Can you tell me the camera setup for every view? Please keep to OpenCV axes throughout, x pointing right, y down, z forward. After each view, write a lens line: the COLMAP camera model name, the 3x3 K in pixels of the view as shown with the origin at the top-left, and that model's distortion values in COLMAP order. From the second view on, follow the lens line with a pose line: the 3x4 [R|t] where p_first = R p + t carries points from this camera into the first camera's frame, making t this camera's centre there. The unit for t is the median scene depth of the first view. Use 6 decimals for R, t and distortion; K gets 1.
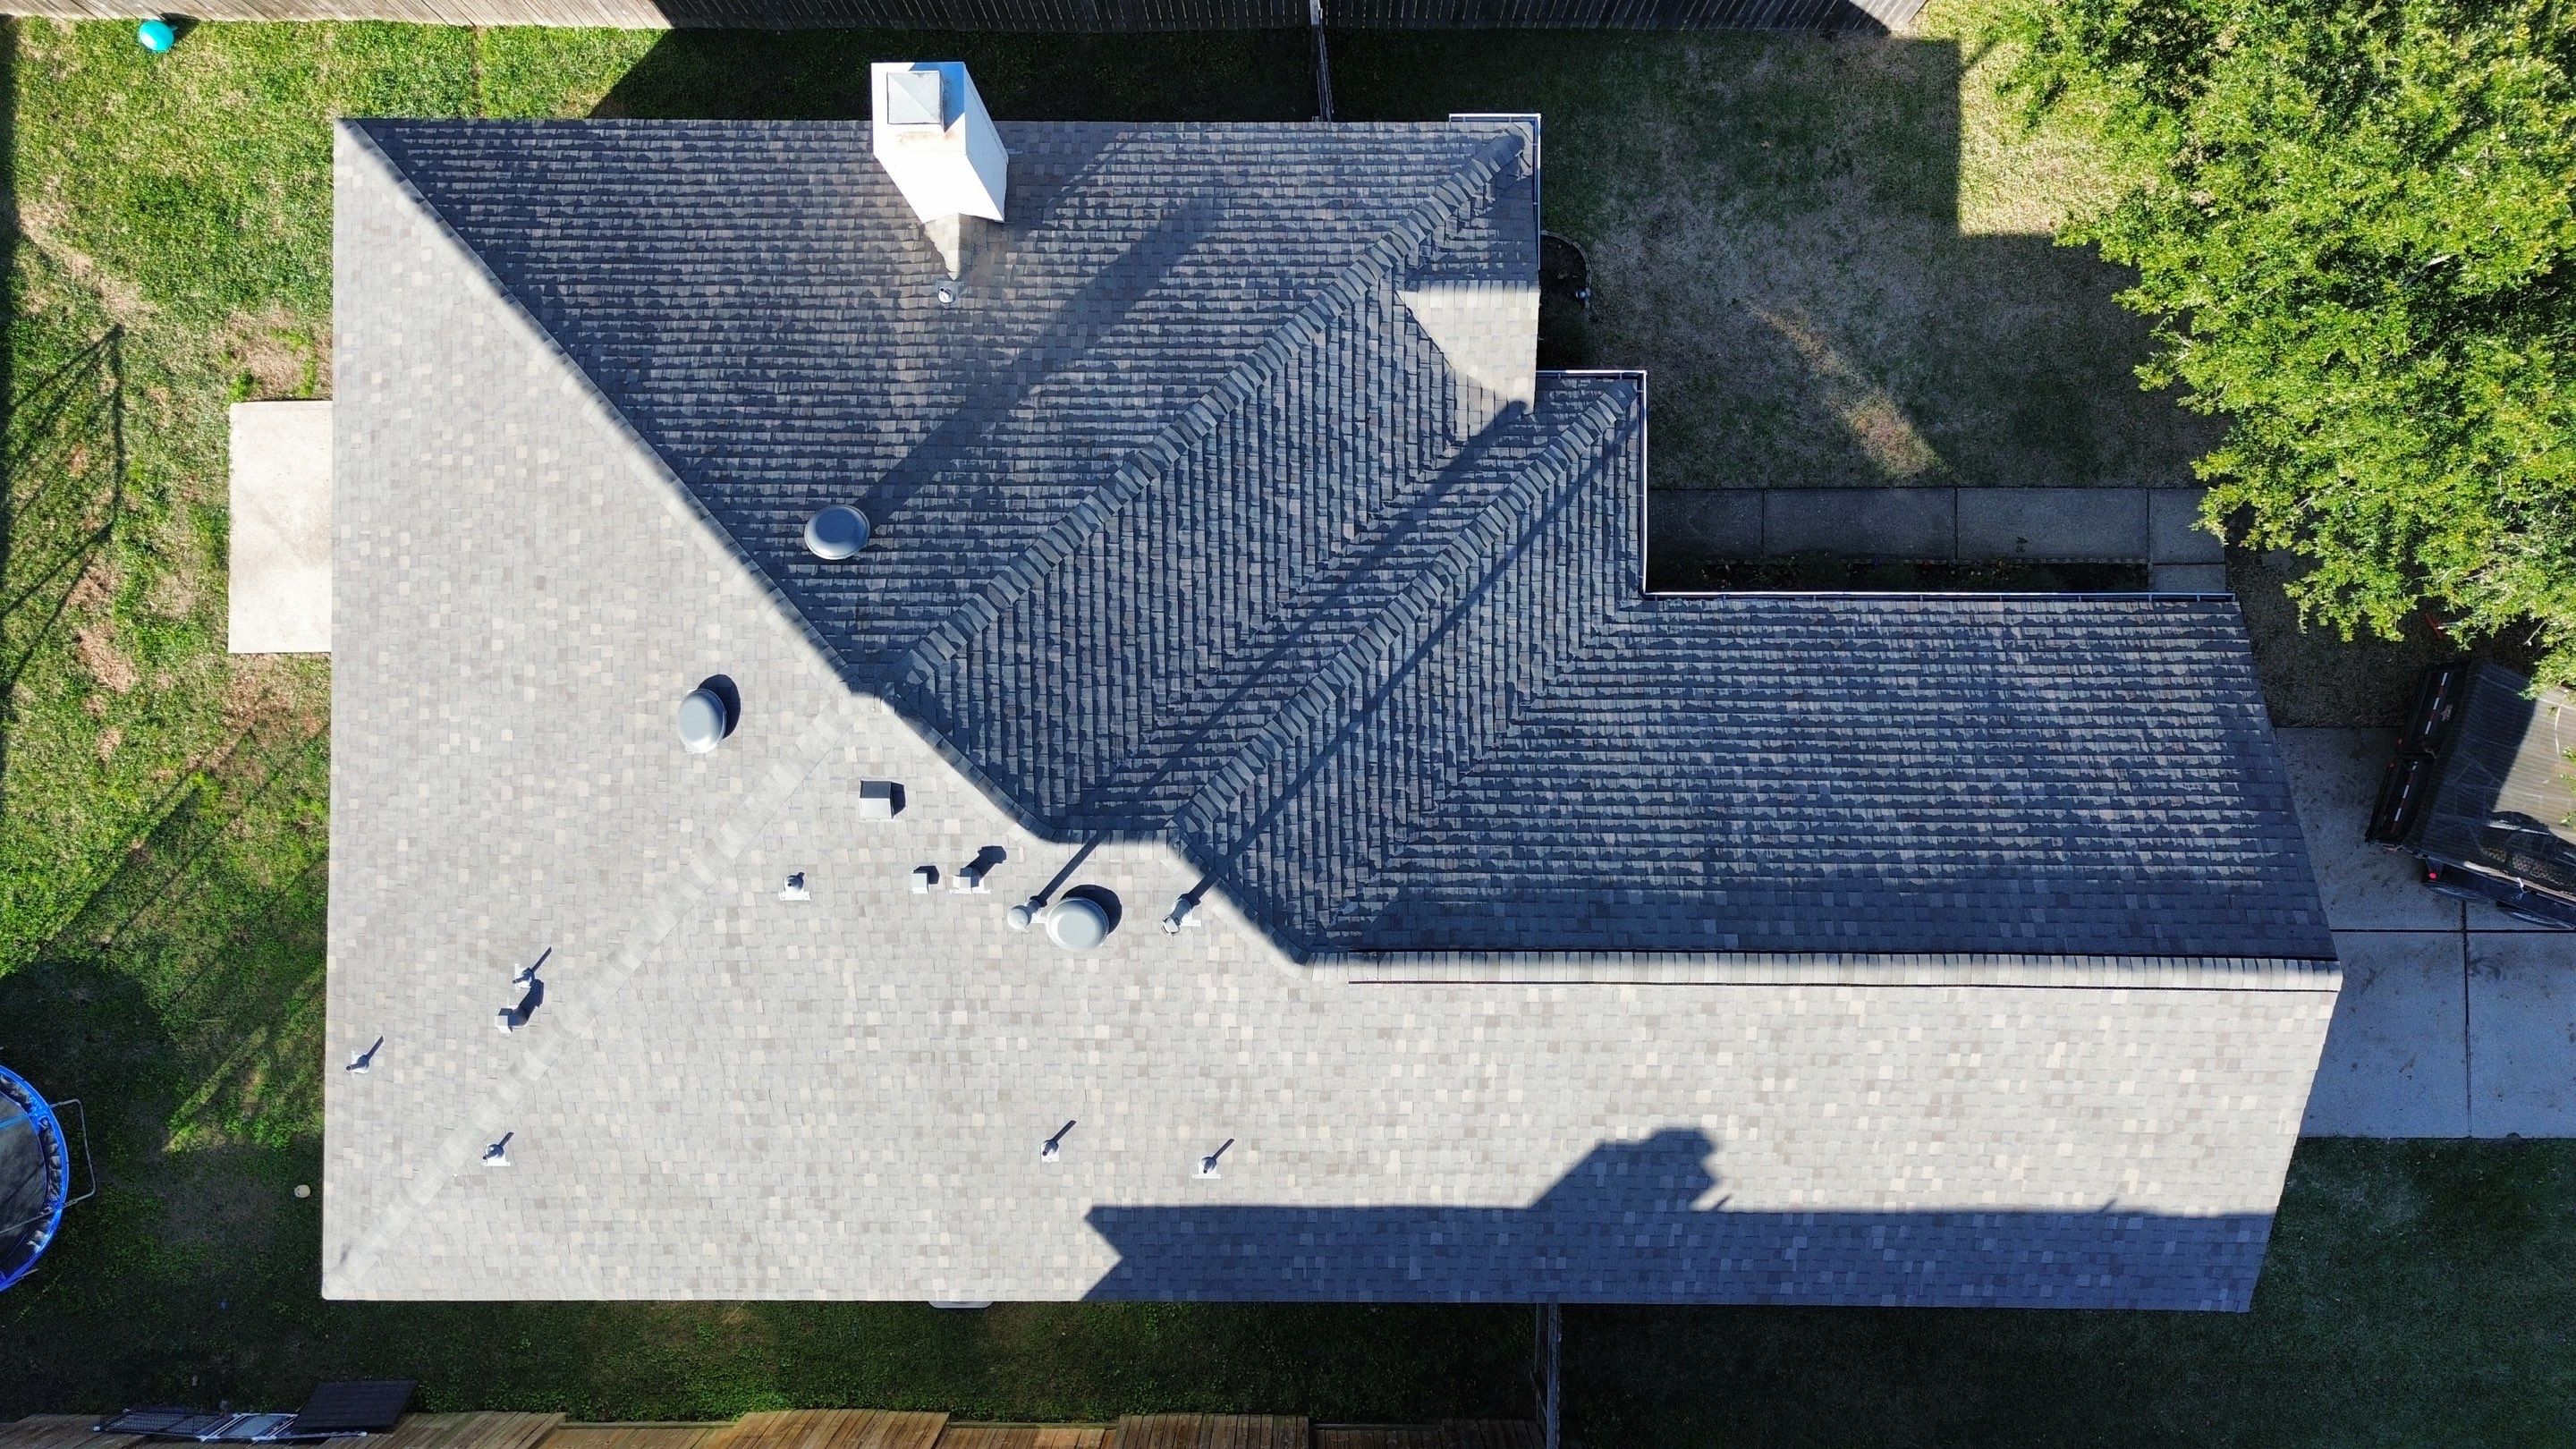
lens RADIAL K [[1829.5, 0, 1294.9], [0, 1829.5, 737.3], [0, 0, 1]] dist [0.079658, -0.077332]
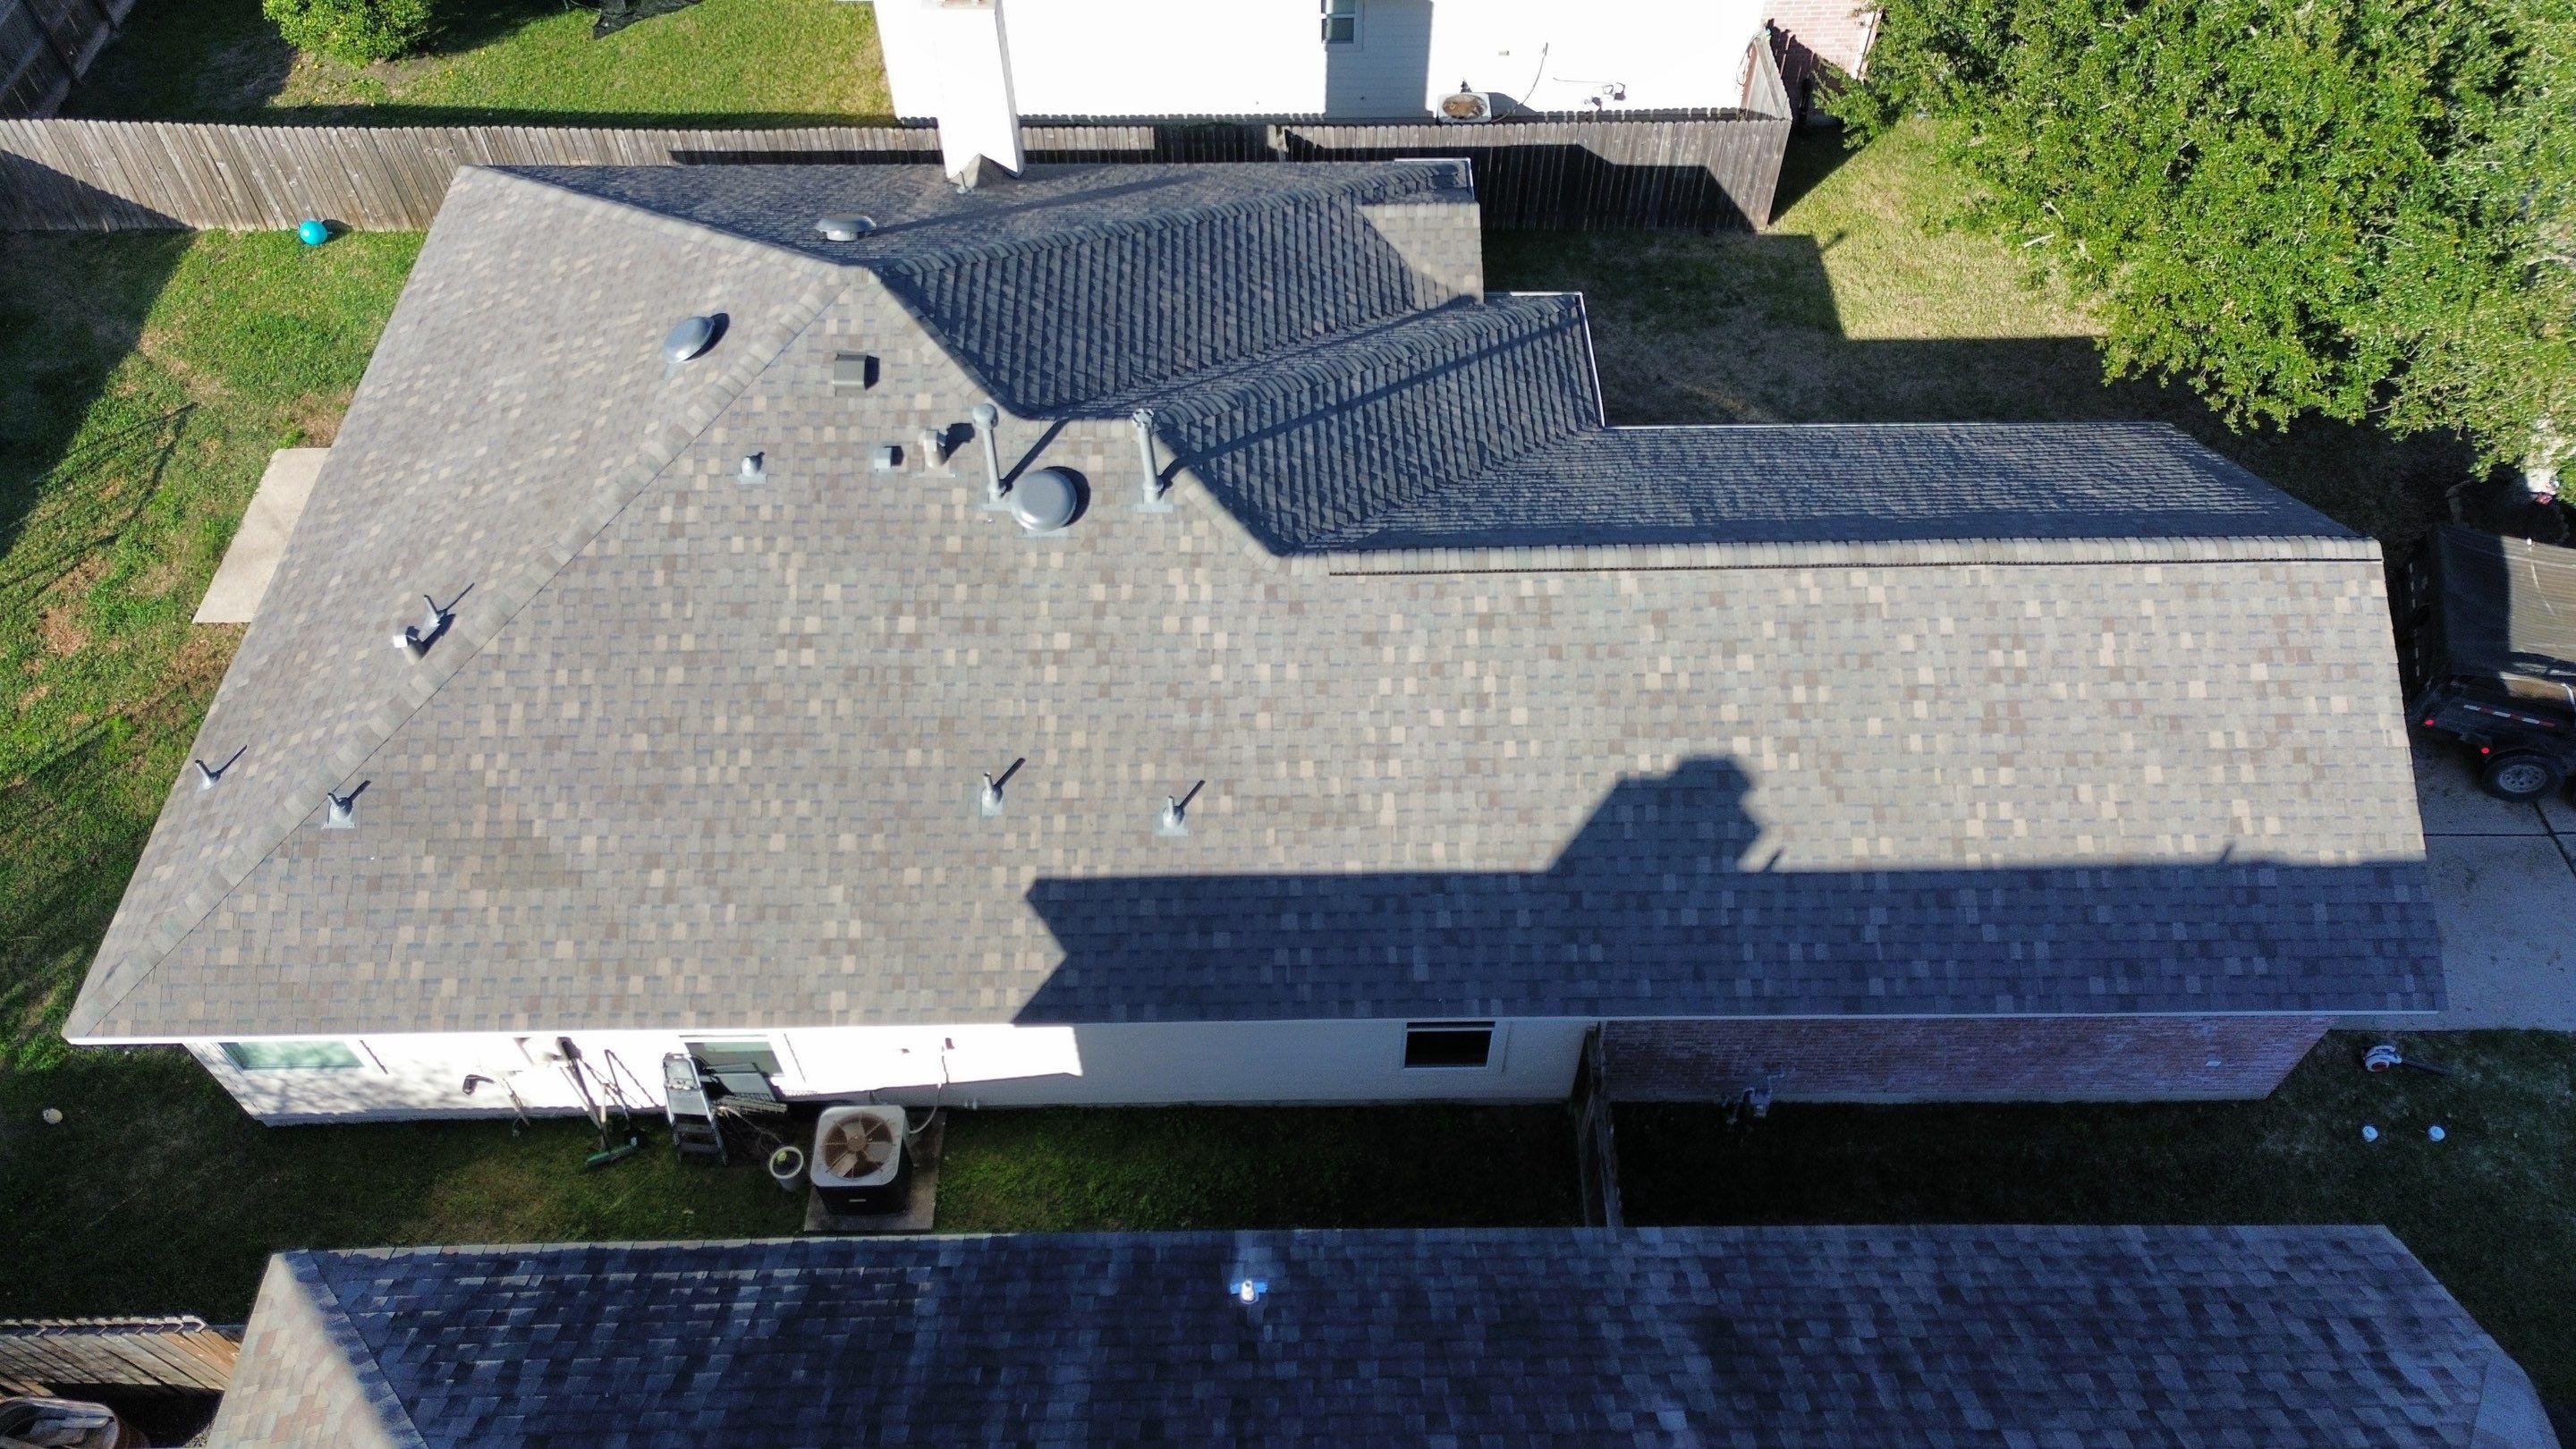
lens RADIAL K [[1817.2, 0, 1295.8], [0, 1817.2, 734.1], [0, 0, 1]] dist [0.085583, -0.076168]
pose [[0.999839, -0.009524, 0.015179, -0.002584], [0.016826, 0.790330, -0.612450, 0.730517], [-0.006164, 0.612607, 0.790364, 0.301542]]
